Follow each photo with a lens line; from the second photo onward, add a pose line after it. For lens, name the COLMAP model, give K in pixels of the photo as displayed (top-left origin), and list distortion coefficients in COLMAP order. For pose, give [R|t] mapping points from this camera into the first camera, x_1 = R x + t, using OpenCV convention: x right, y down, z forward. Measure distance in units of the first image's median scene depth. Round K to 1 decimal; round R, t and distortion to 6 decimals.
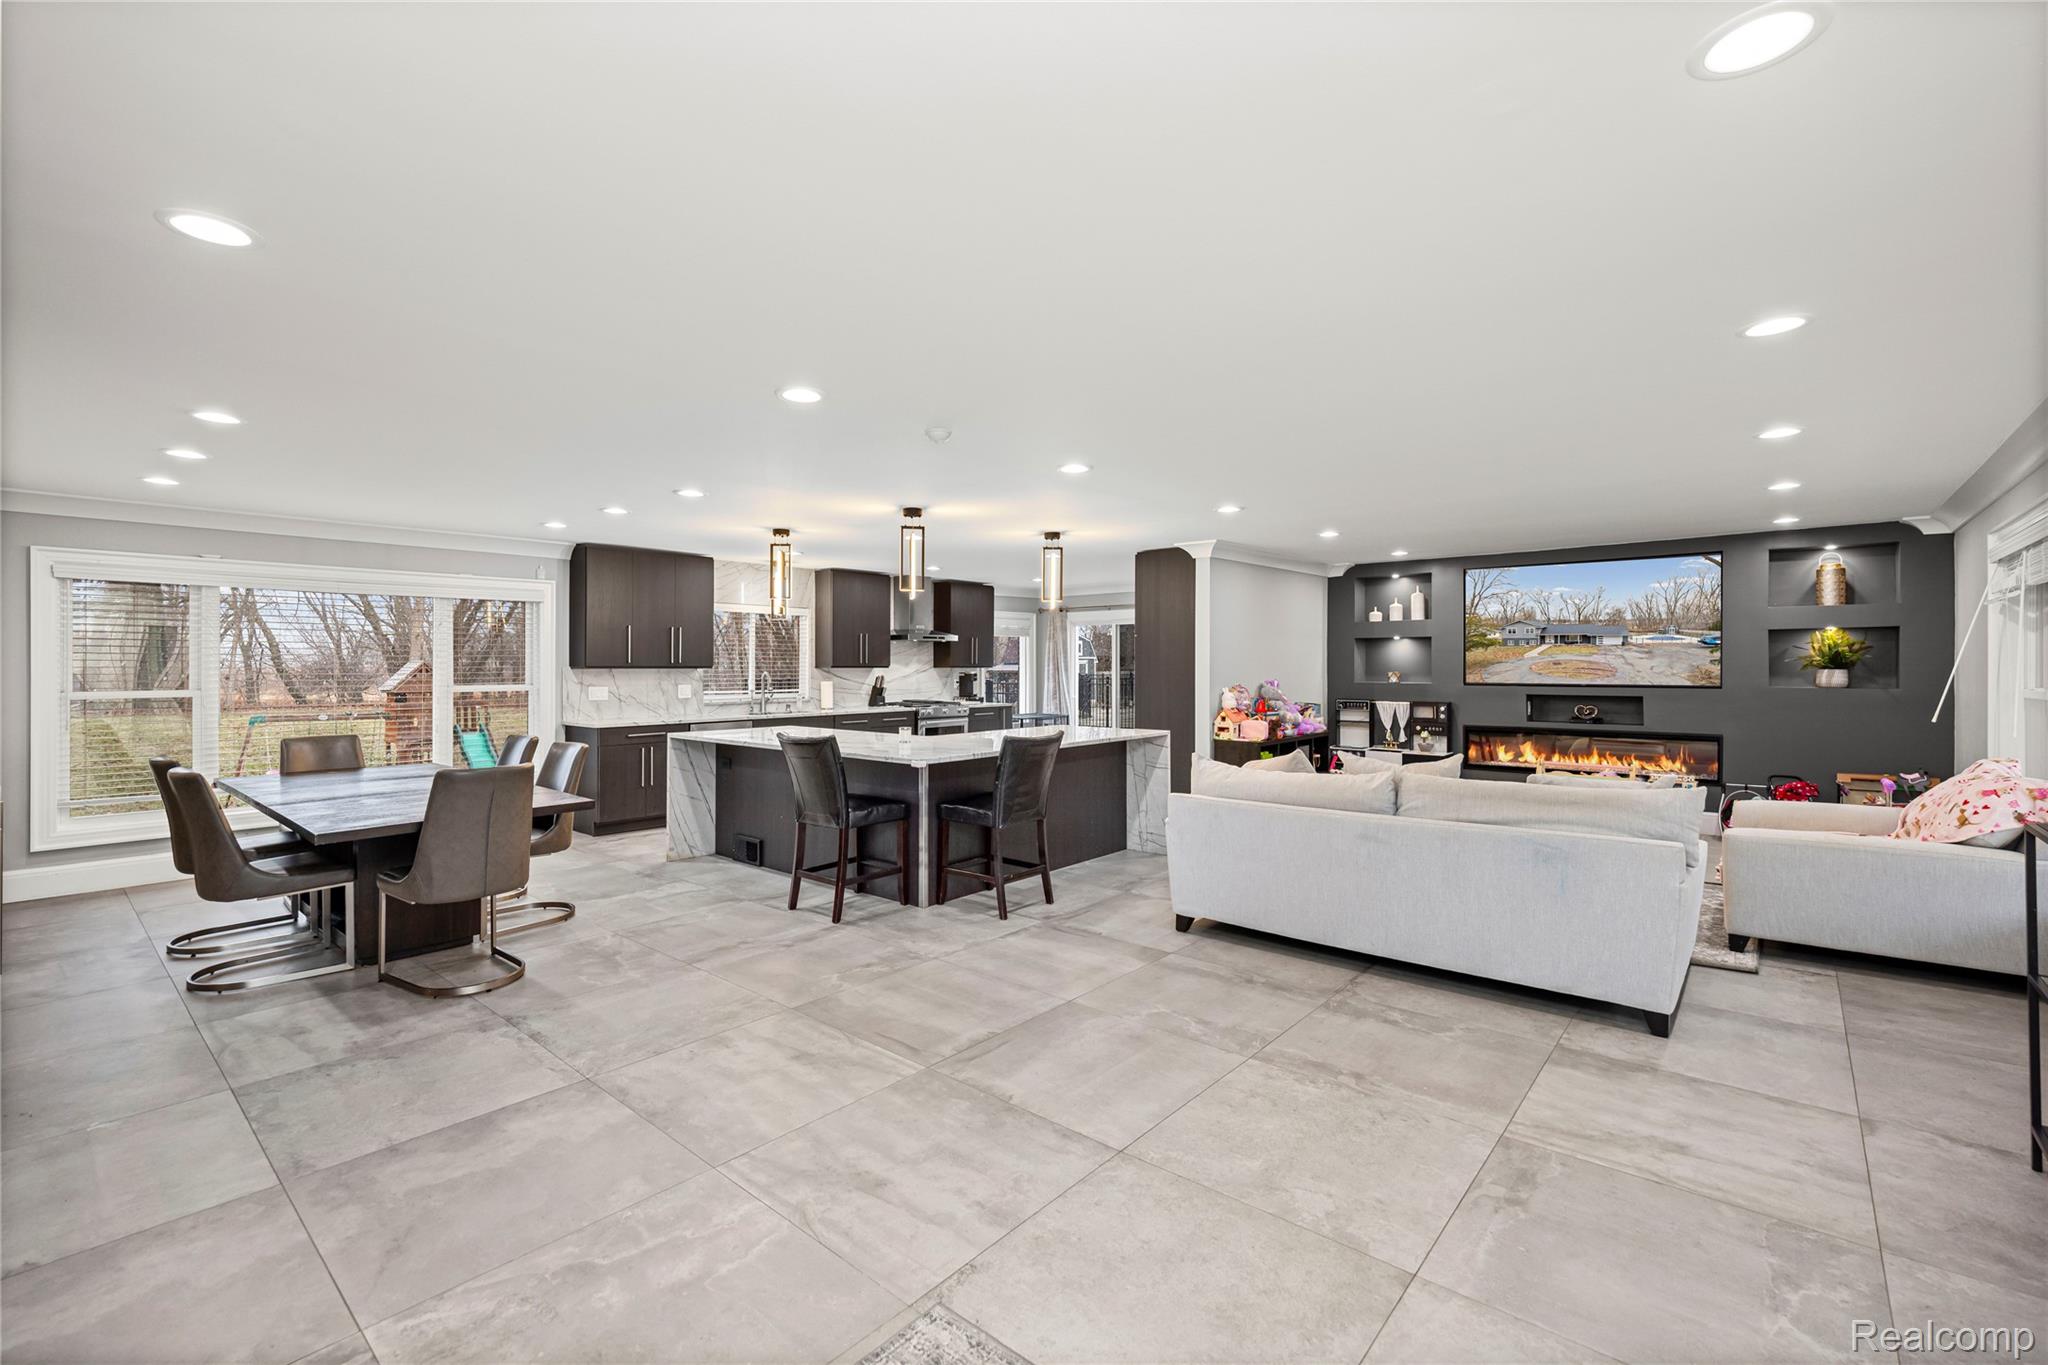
lens RADIAL K [[876.0, 0, 1024.0], [0, 876.0, 682.5], [0, 0, 1]] dist [0.002262, -0.000290]
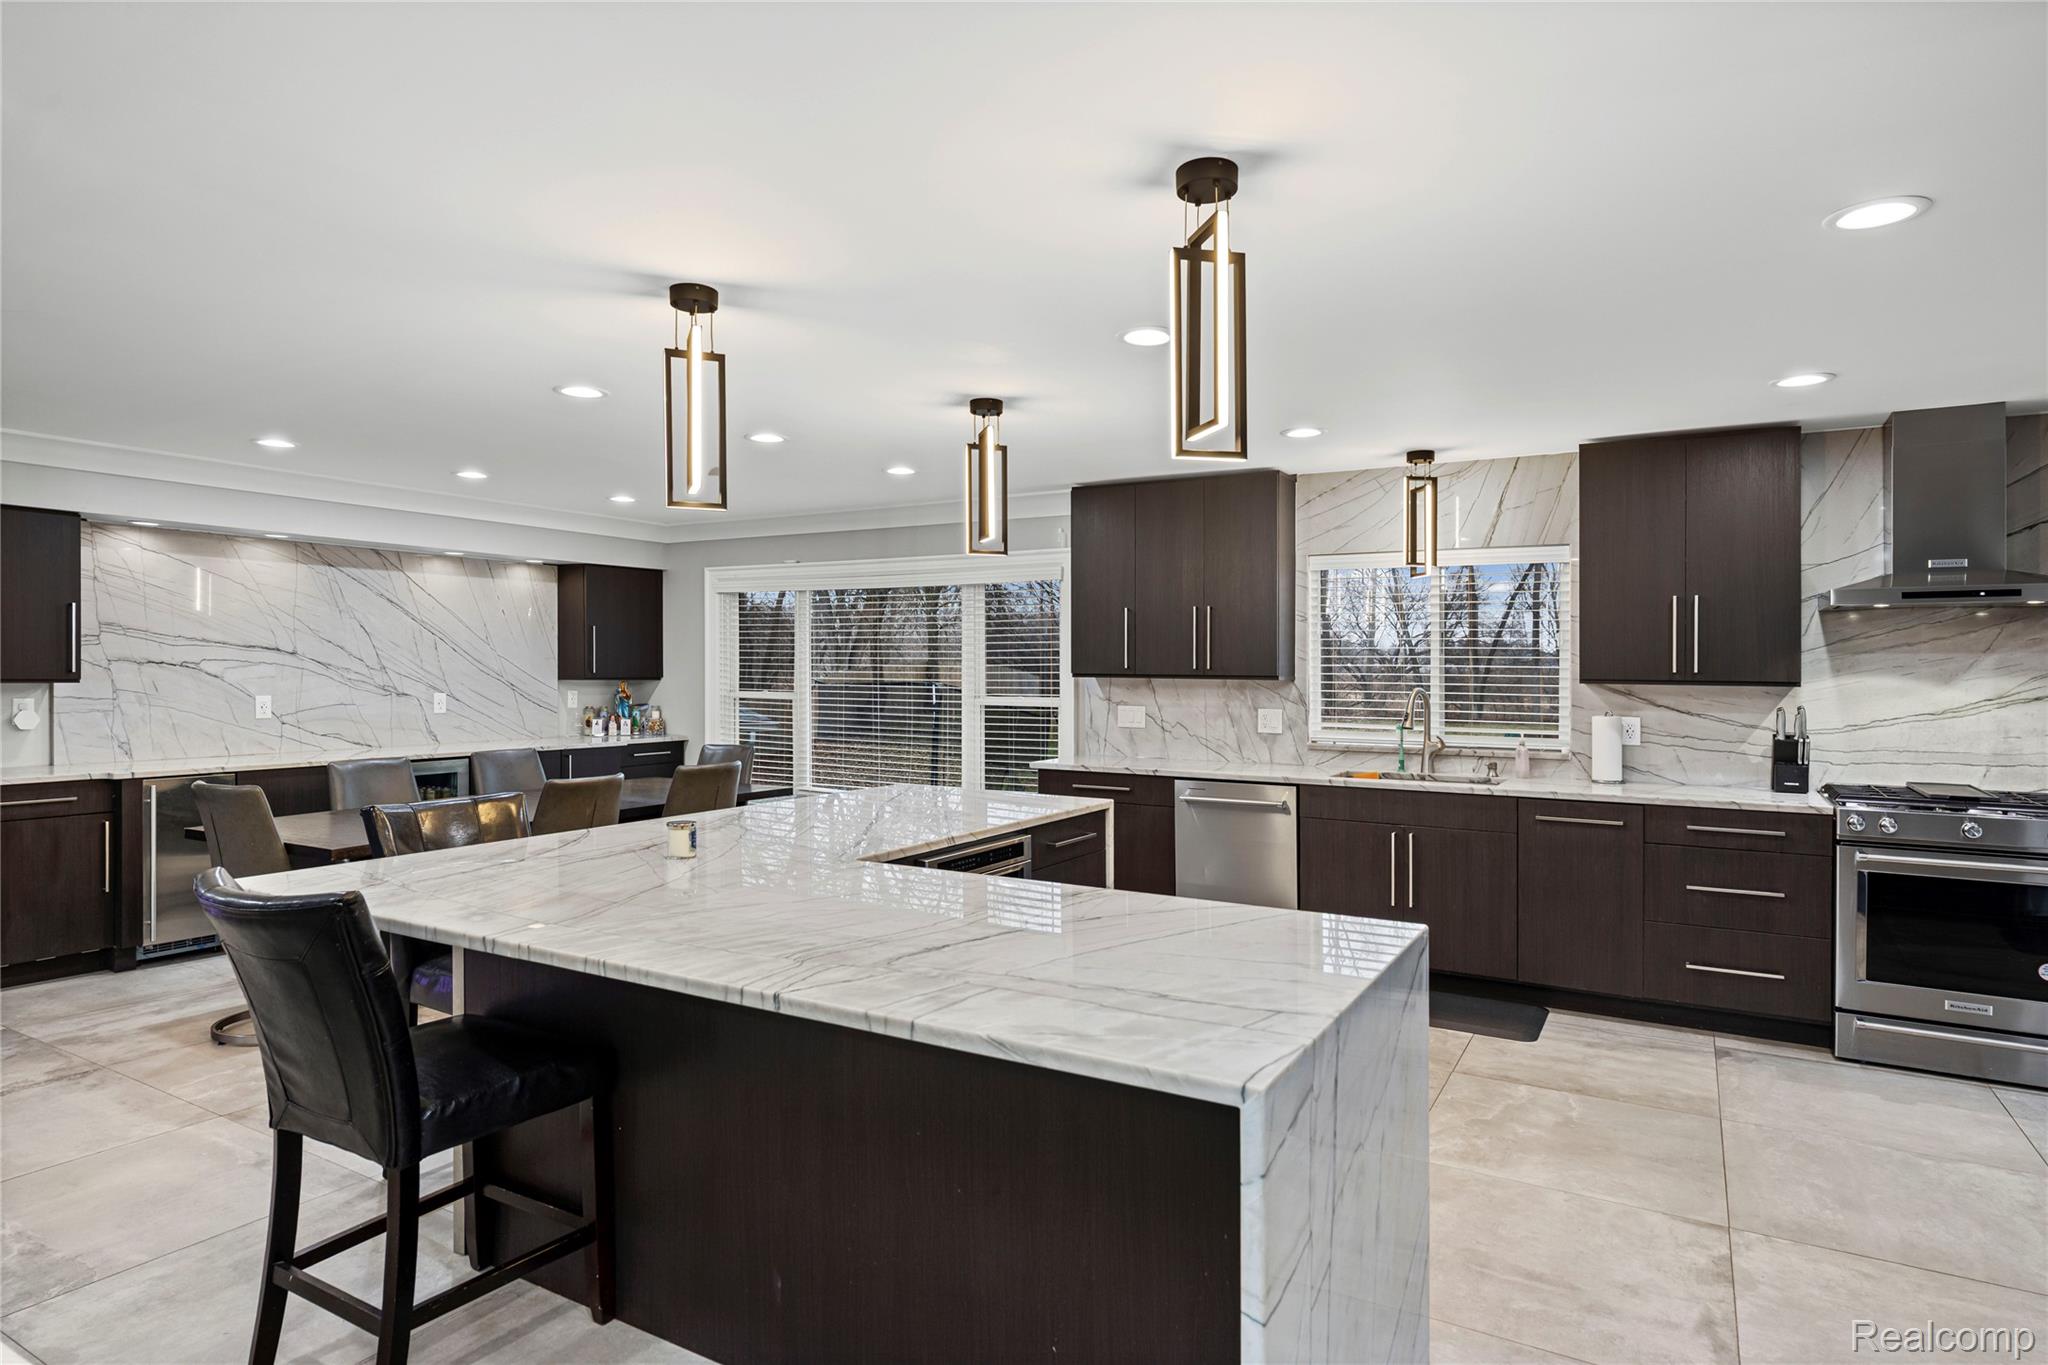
lens RADIAL K [[1123.2, 0, 1022.3], [0, 1123.2, 646.9], [0, 0, 1]] dist [0.001989, -0.000273]
pose [[0.178284, -0.018738, -0.983801, 0.315872], [-0.027687, 0.999327, -0.024052, -0.017110], [0.983590, 0.031527, 0.177645, 0.789047]]
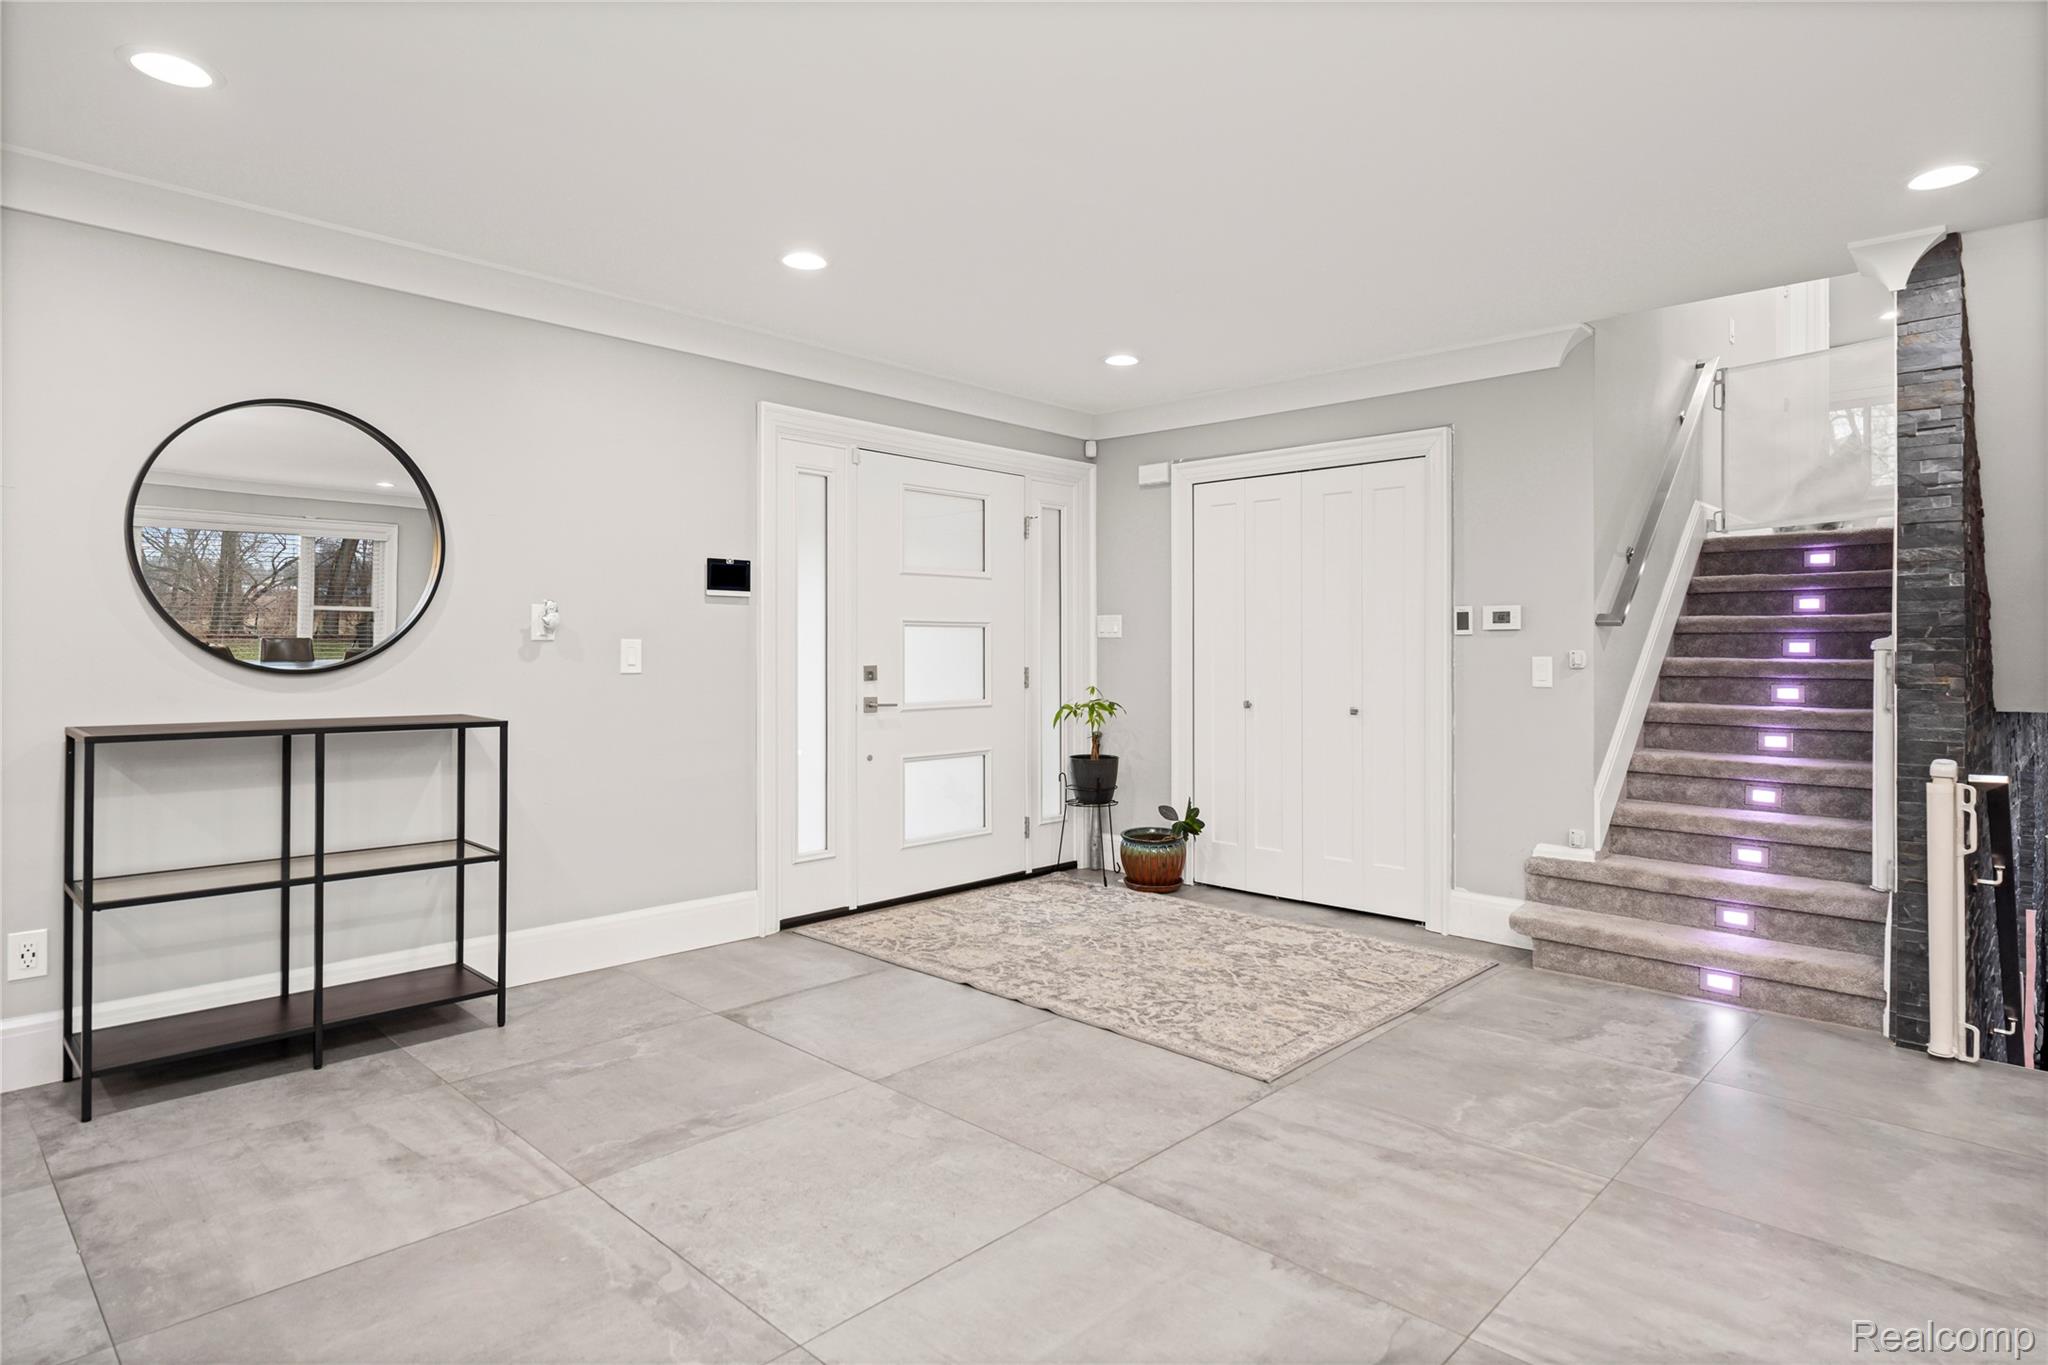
lens RADIAL K [[1123.2, 0, 1022.3], [0, 1123.2, 646.9], [0, 0, 1]] dist [0.001989, -0.000273]
pose [[-0.998757, -0.003526, 0.049725, 0.044843], [-0.002880, 0.999911, 0.013059, 0.016840], [-0.049767, 0.012900, -0.998678, 0.663790]]
